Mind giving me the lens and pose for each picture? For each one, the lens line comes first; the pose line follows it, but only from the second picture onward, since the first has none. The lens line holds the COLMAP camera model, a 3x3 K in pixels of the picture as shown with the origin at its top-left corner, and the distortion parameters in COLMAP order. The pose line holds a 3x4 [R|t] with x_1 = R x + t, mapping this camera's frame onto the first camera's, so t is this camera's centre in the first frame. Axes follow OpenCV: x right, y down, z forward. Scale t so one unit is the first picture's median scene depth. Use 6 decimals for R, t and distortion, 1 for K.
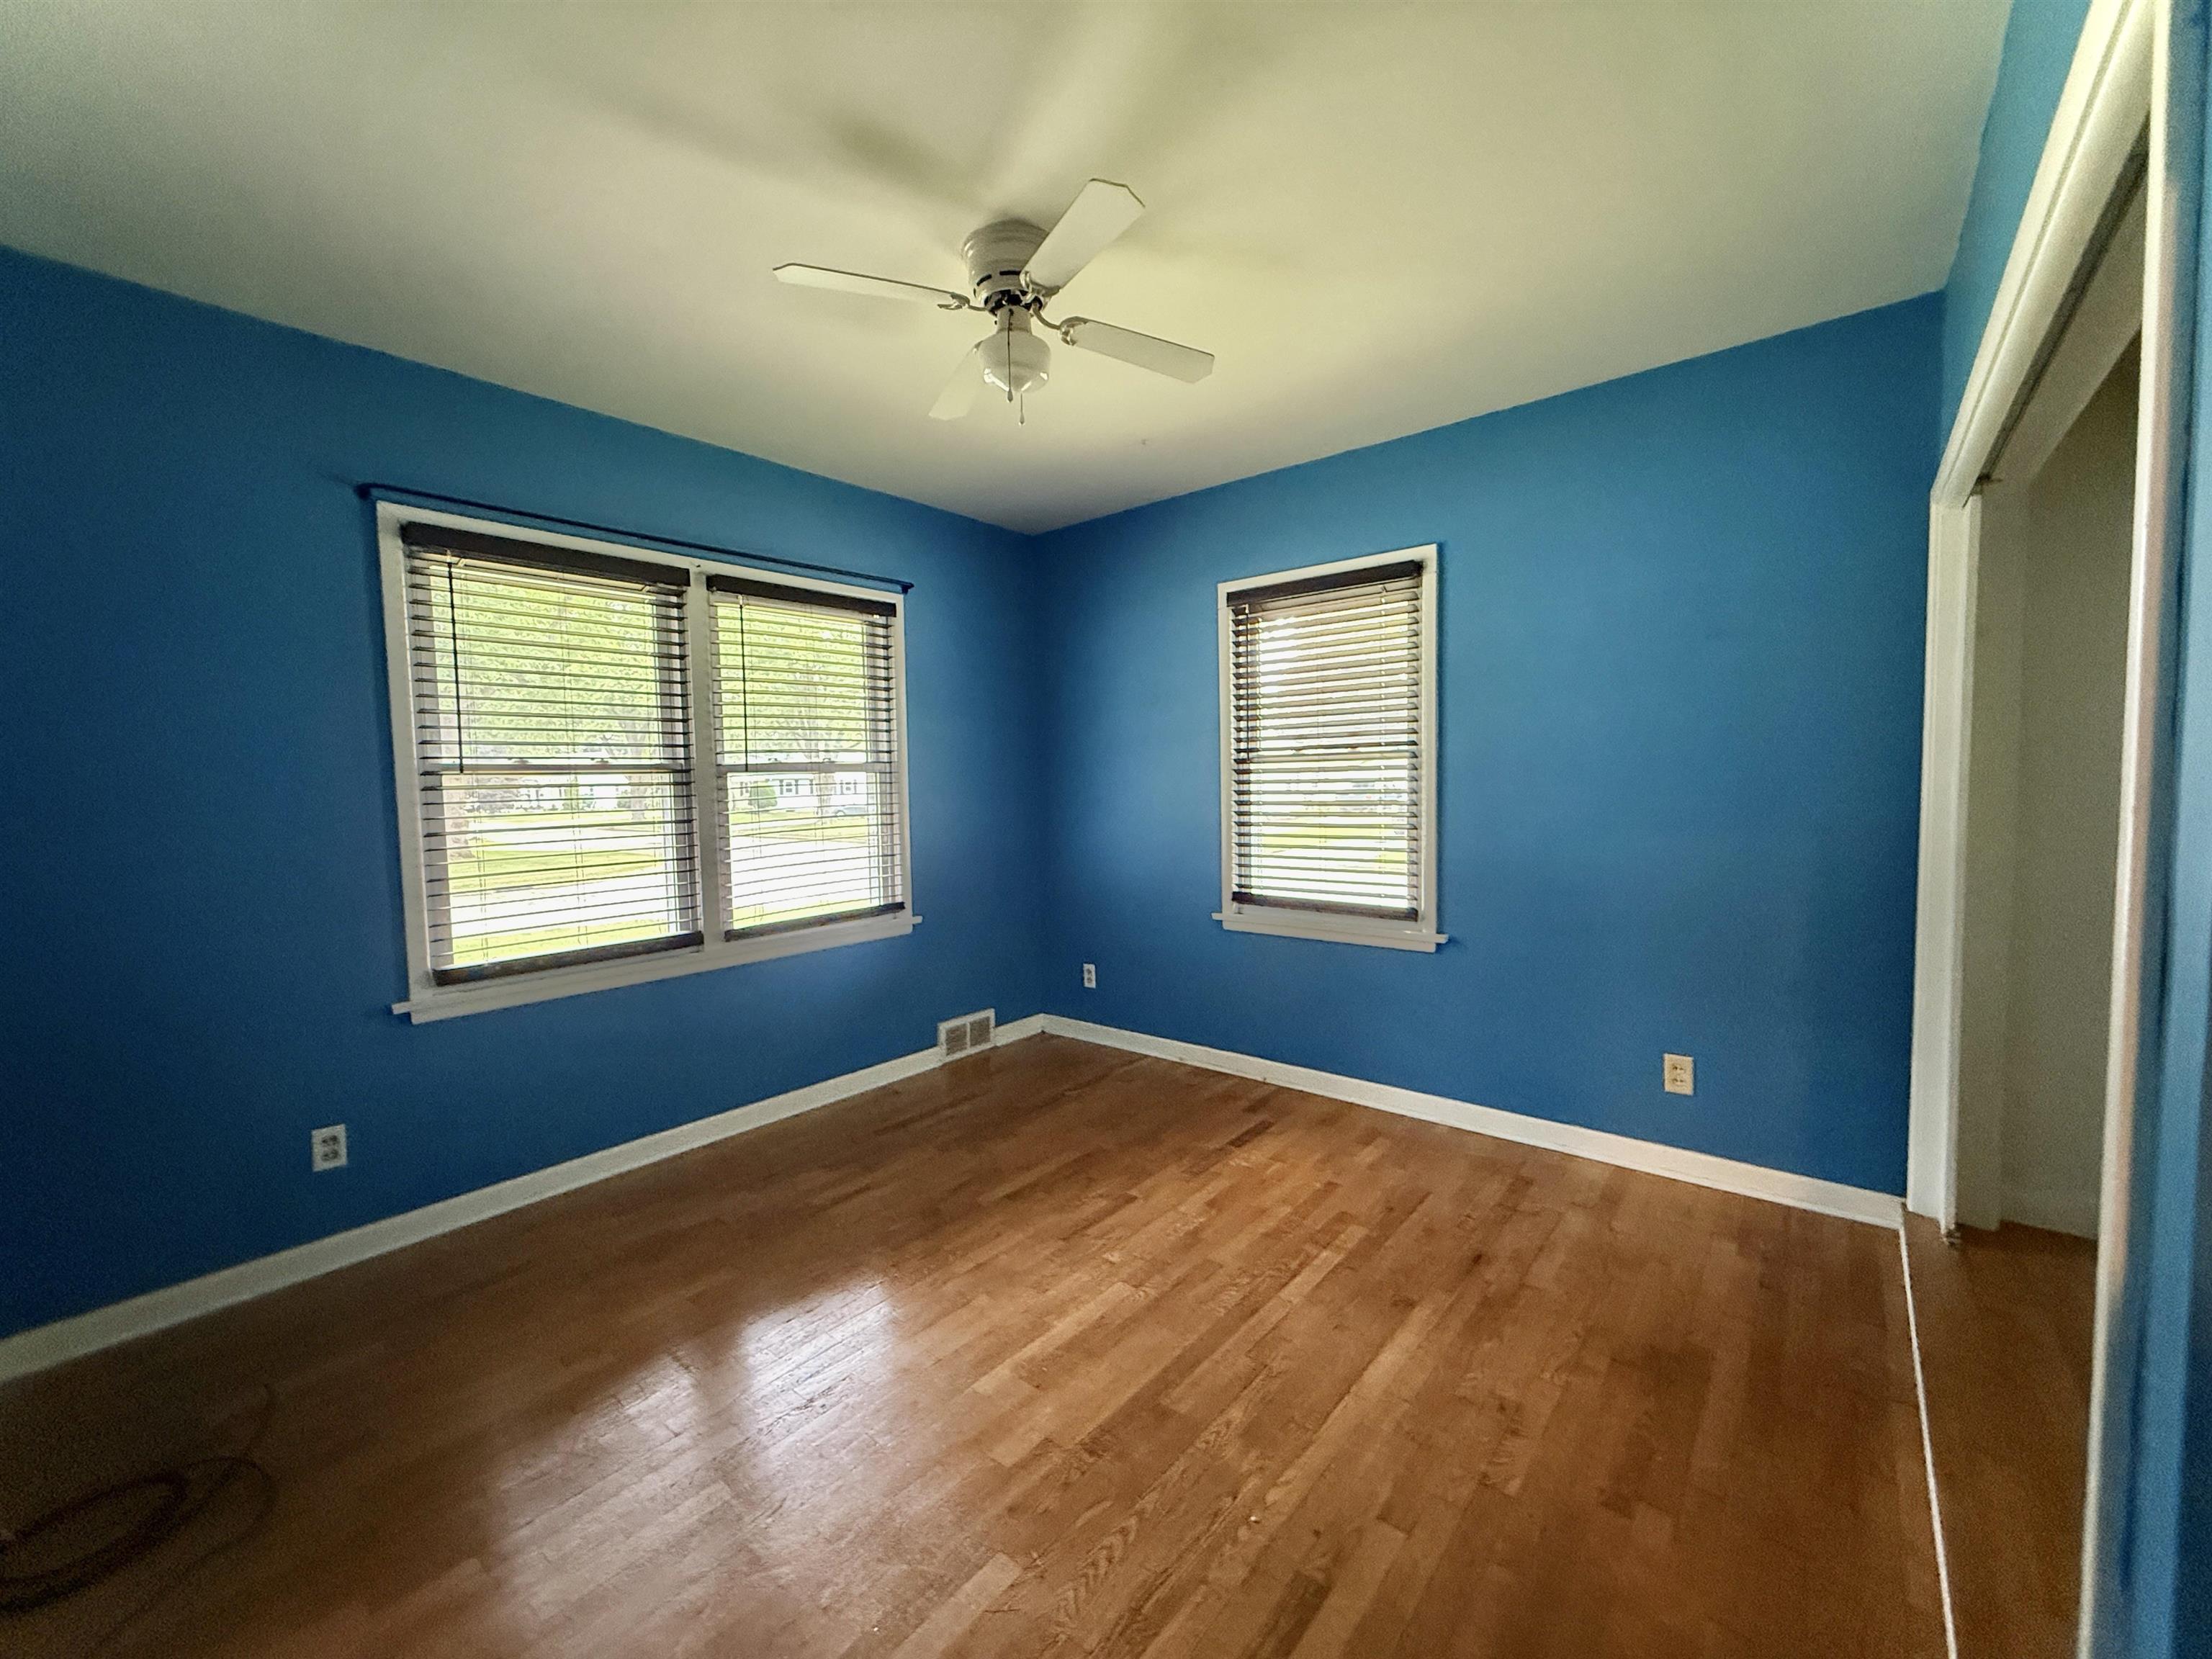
lens RADIAL K [[879.1, 0, 1106.0], [0, 879.1, 829.5], [0, 0, 1]] dist [-0.000263, -0.000018]
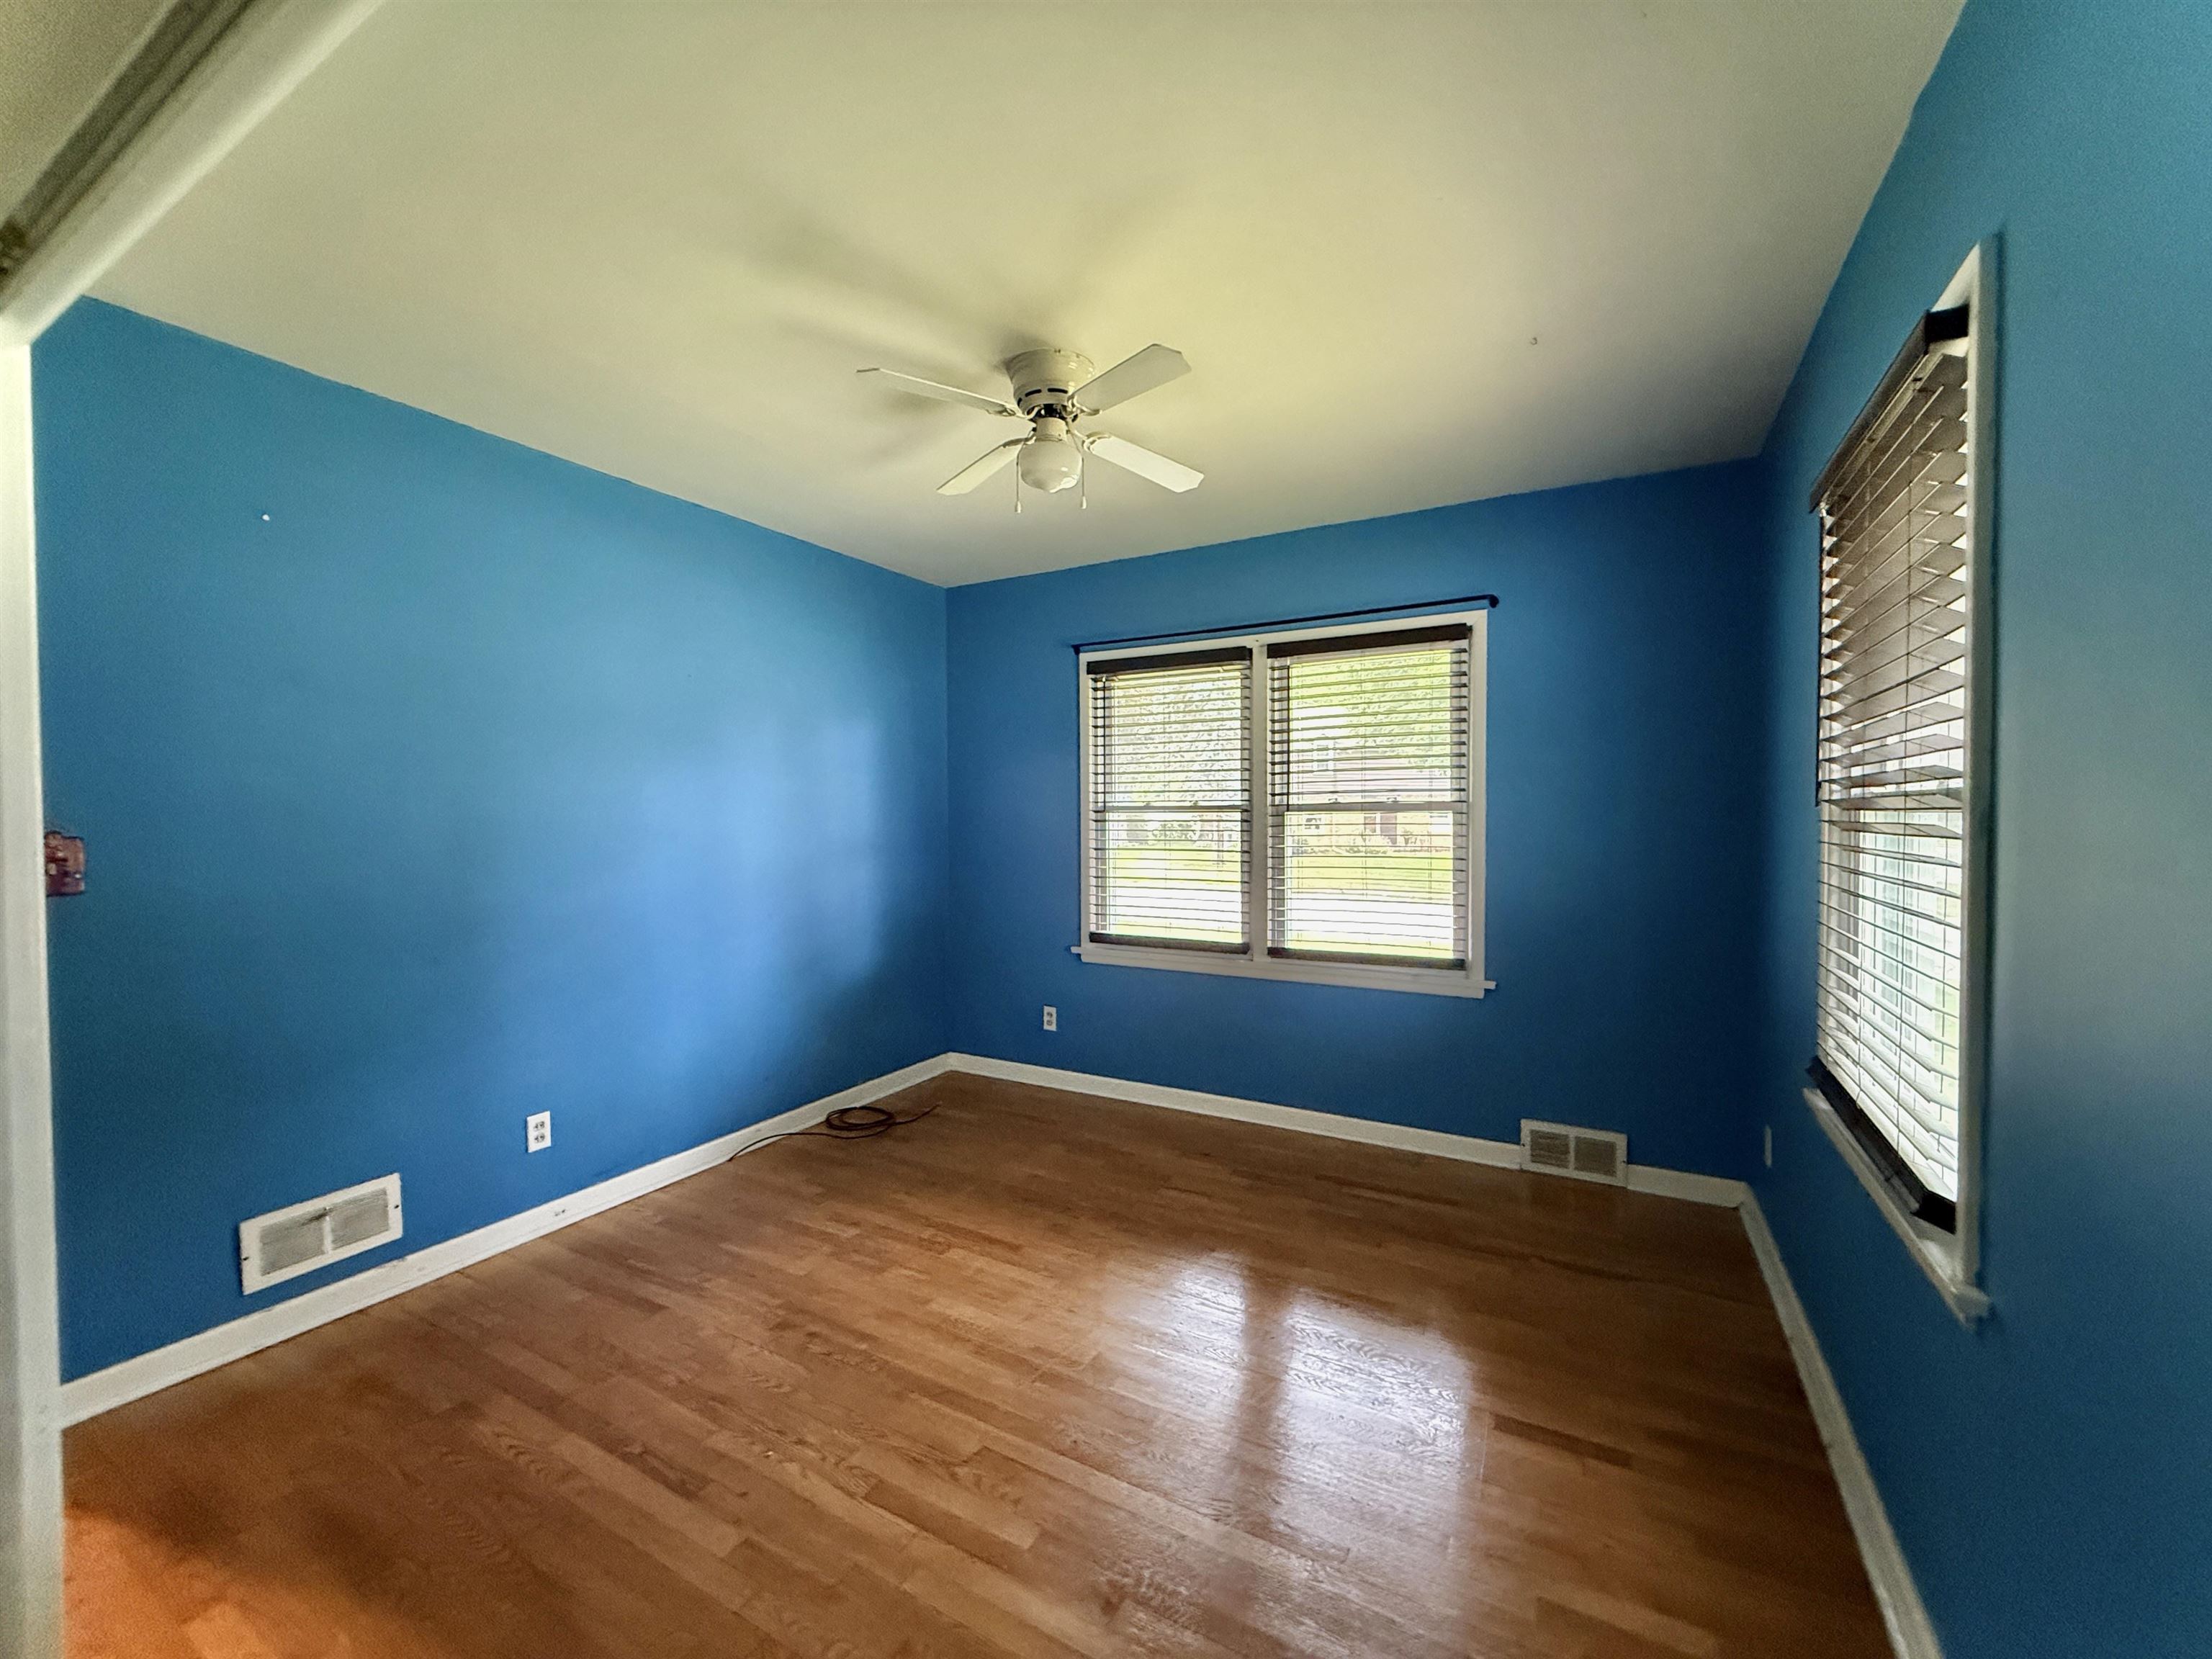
lens RADIAL K [[879.1, 0, 1106.0], [0, 879.1, 829.5], [0, 0, 1]] dist [-0.000263, -0.000018]
pose [[0.188861, 0.036501, -0.981325, 0.687889], [-0.060102, 0.997865, 0.025549, -0.059920], [0.980163, 0.054154, 0.190651, 0.578289]]
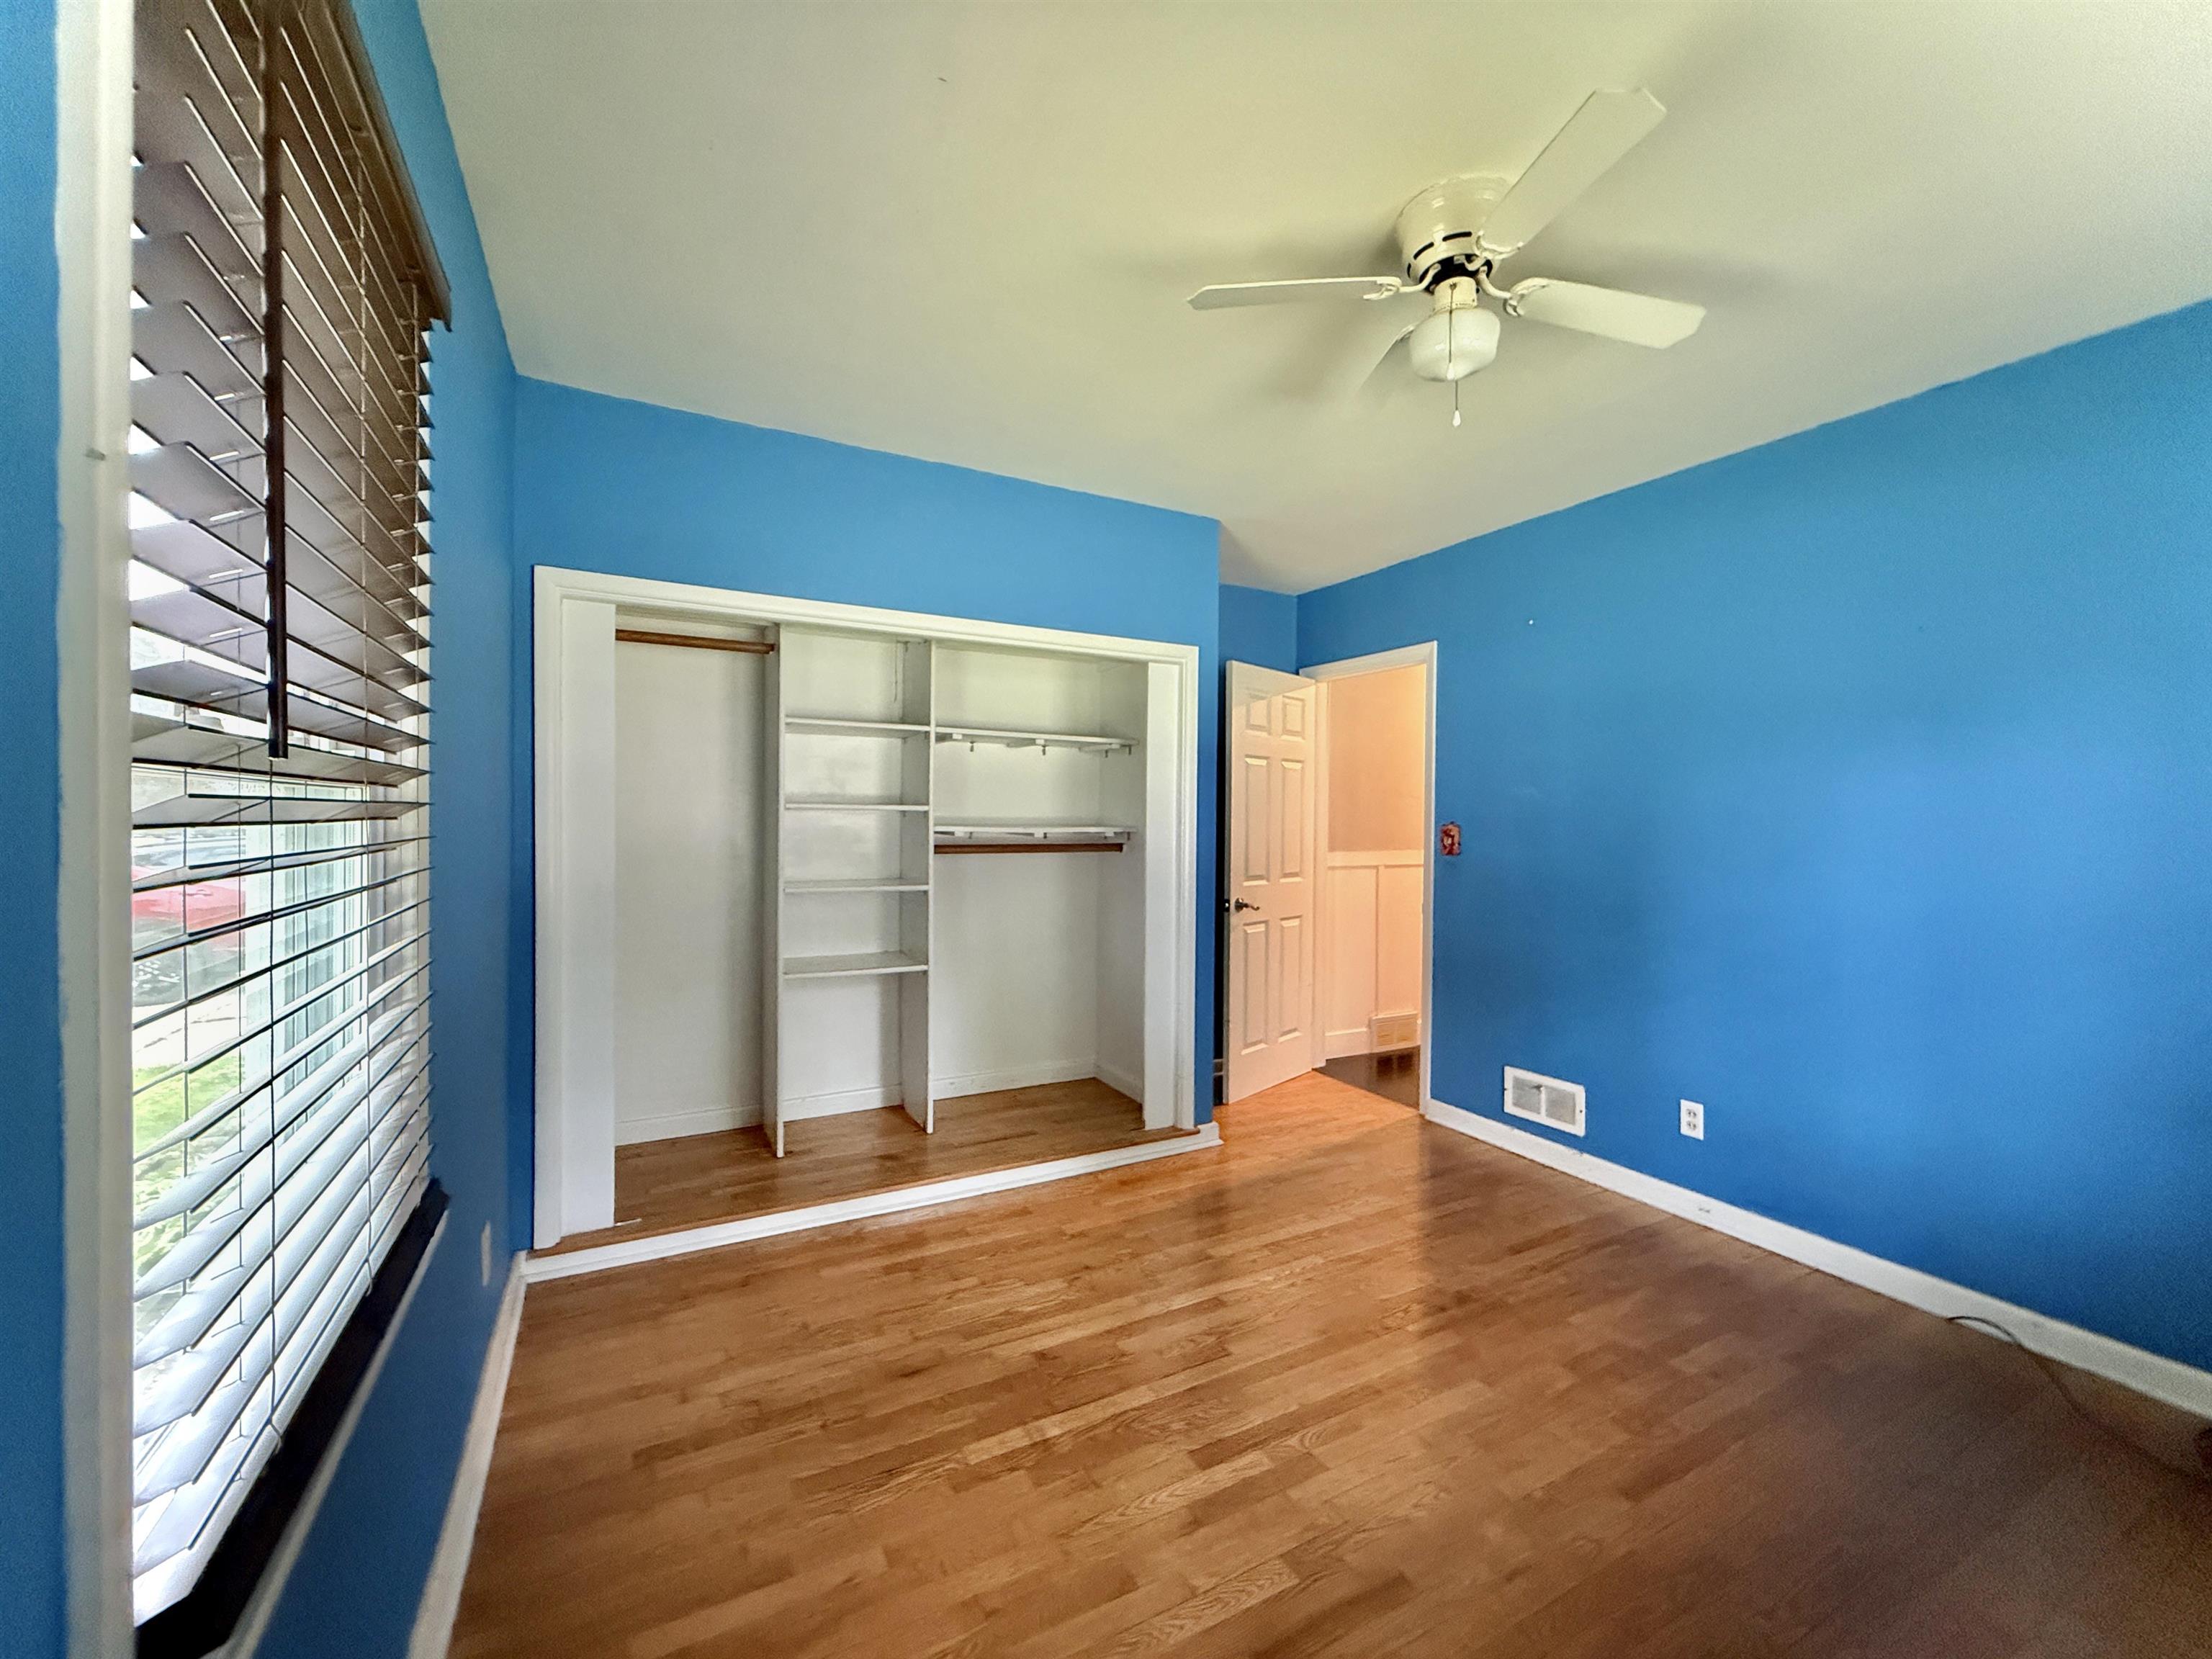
lens RADIAL K [[879.1, 0, 1106.0], [0, 879.1, 829.5], [0, 0, 1]] dist [-0.000263, -0.000018]
pose [[-0.925736, 0.007864, 0.378088, -0.072311], [0.031901, 0.997844, 0.057354, -0.075487], [-0.376822, 0.065156, -0.923991, 1.279634]]
